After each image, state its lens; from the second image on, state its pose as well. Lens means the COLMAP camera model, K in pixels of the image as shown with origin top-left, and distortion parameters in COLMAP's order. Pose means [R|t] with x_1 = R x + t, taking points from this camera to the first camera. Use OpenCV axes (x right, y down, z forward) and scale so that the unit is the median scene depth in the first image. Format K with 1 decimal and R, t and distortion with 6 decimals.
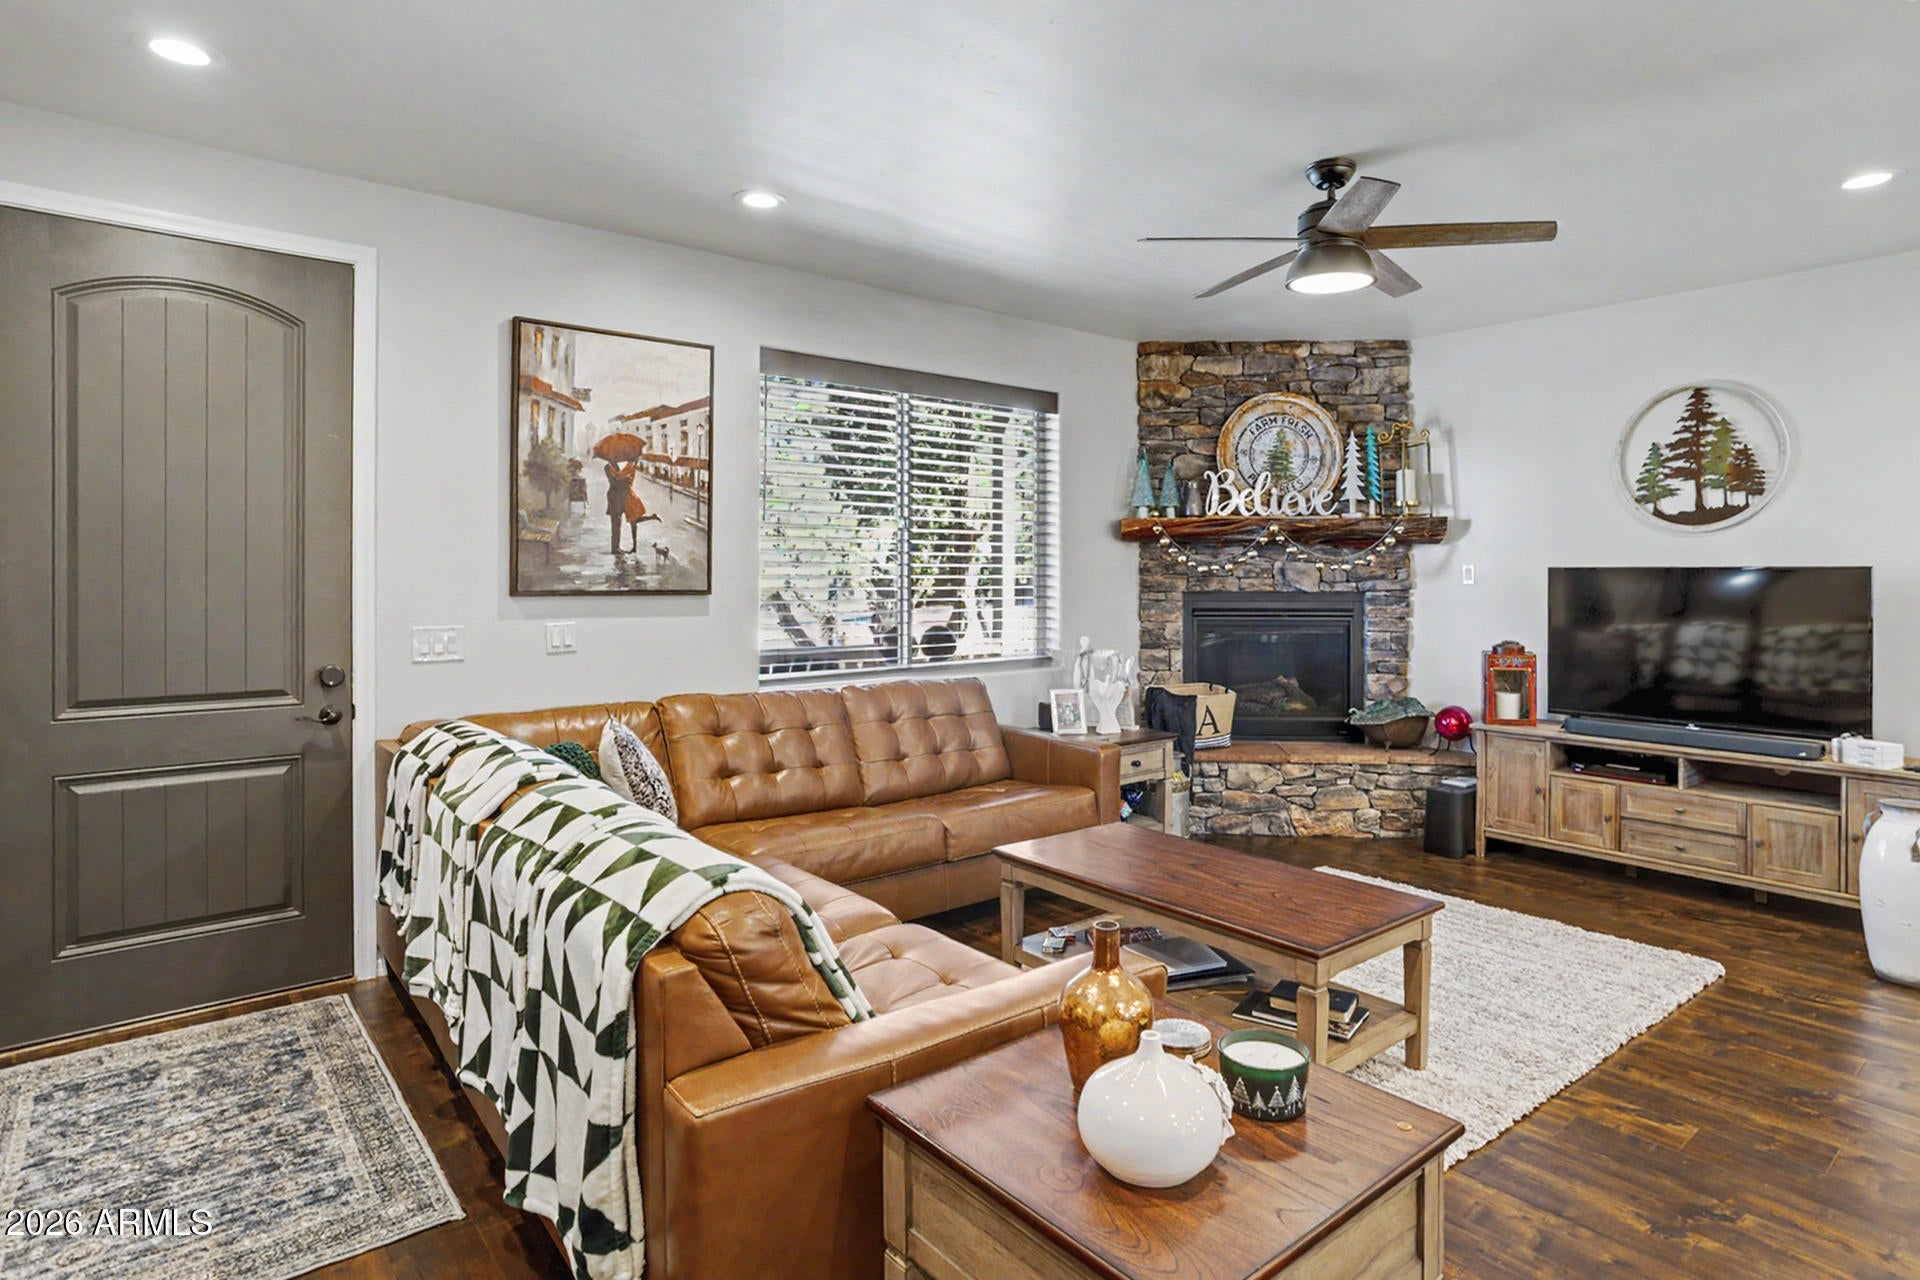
lens RADIAL K [[1024.5, 0, 965.9], [0, 1024.5, 577.2], [0, 0, 1]] dist [-0.024132, 0.005707]
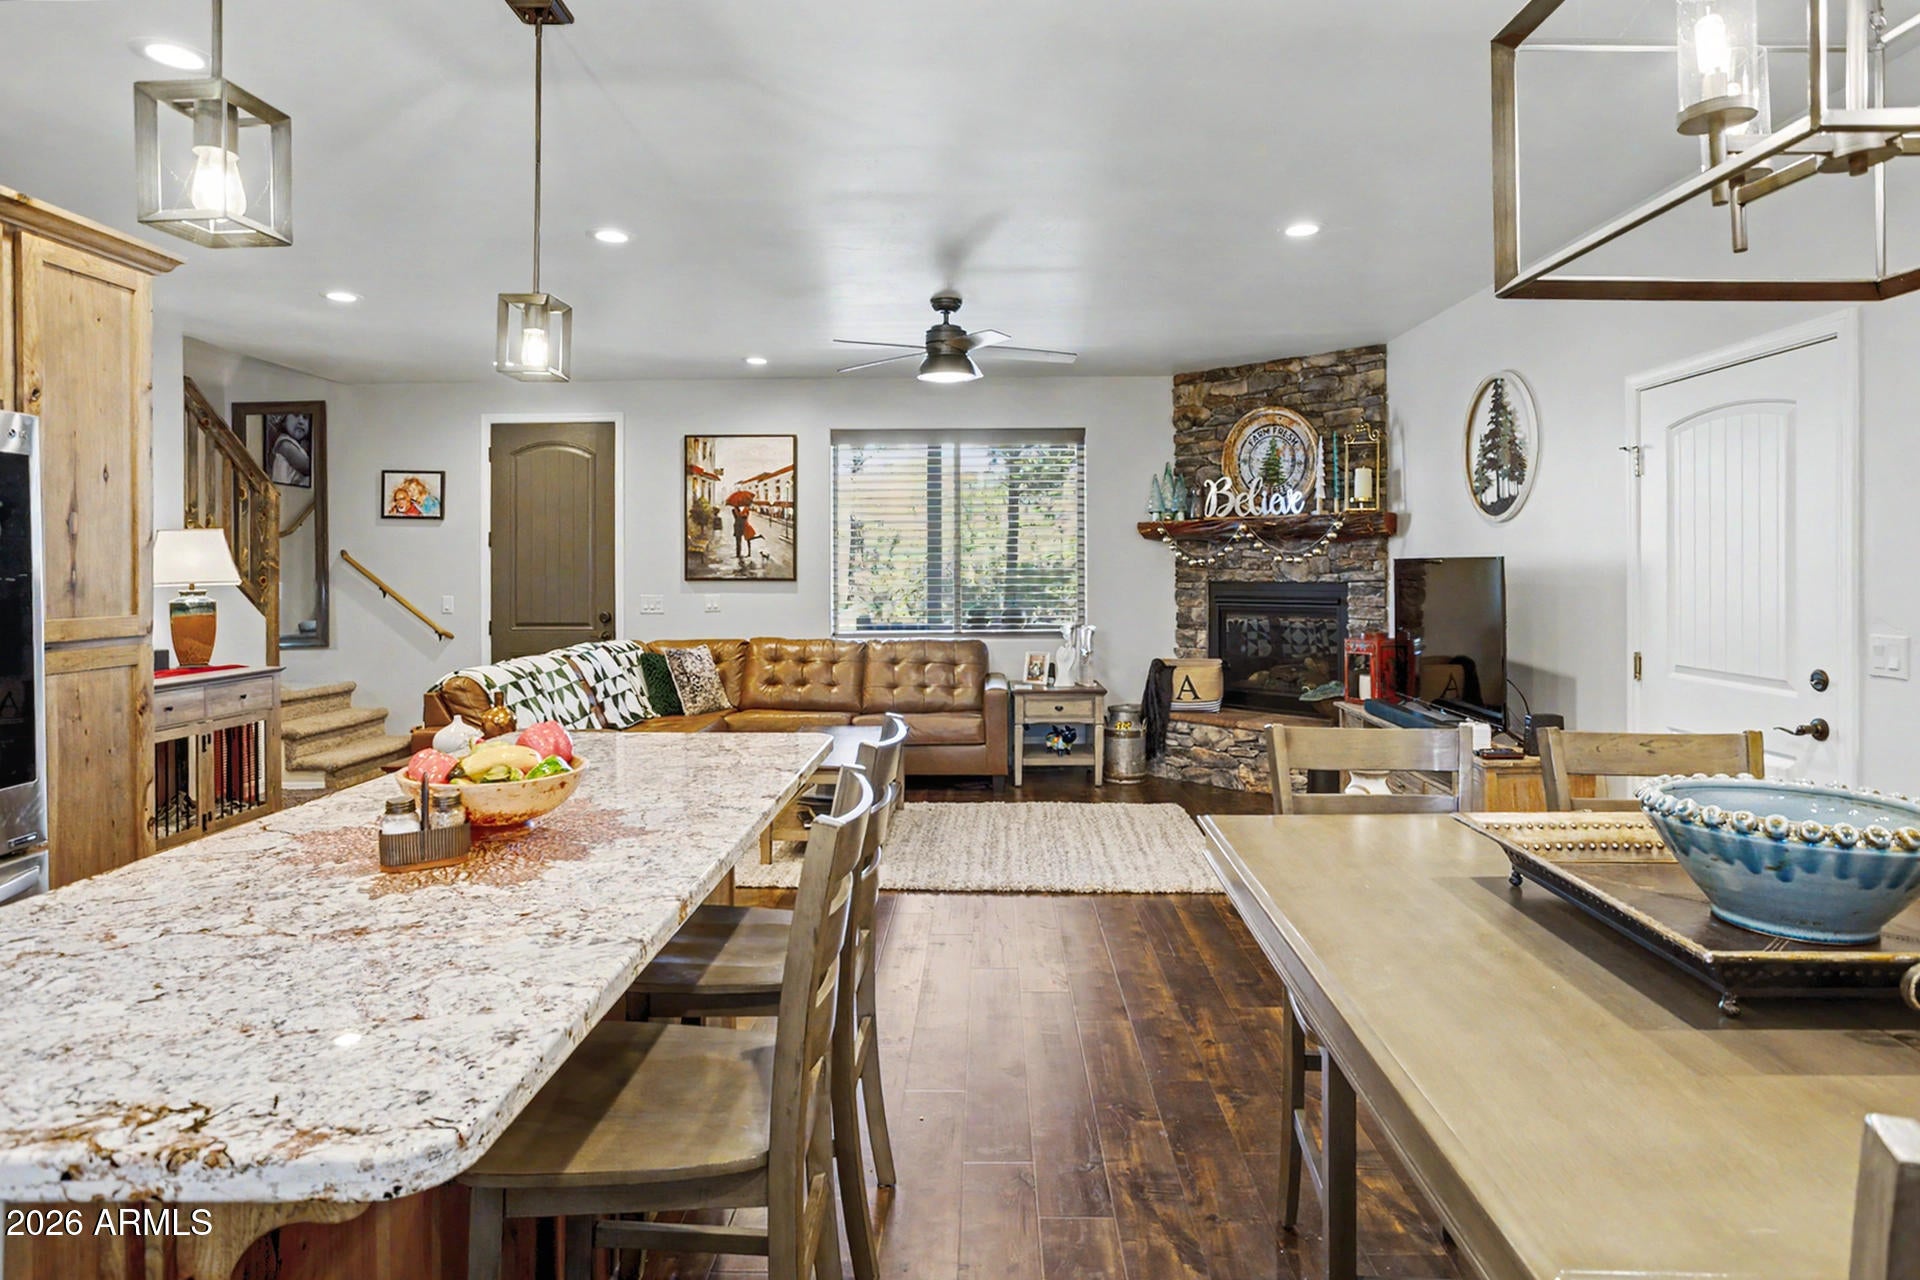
lens RADIAL K [[1063.5, 0, 998.2], [0, 1063.5, 575.0], [0, 0, 1]] dist [-0.021730, 0.009621]
pose [[0.767874, -0.000650, -0.640600, 0.836853], [0.003223, 0.999991, 0.002849, 0.002402], [0.640592, -0.004253, 0.767869, -0.102719]]
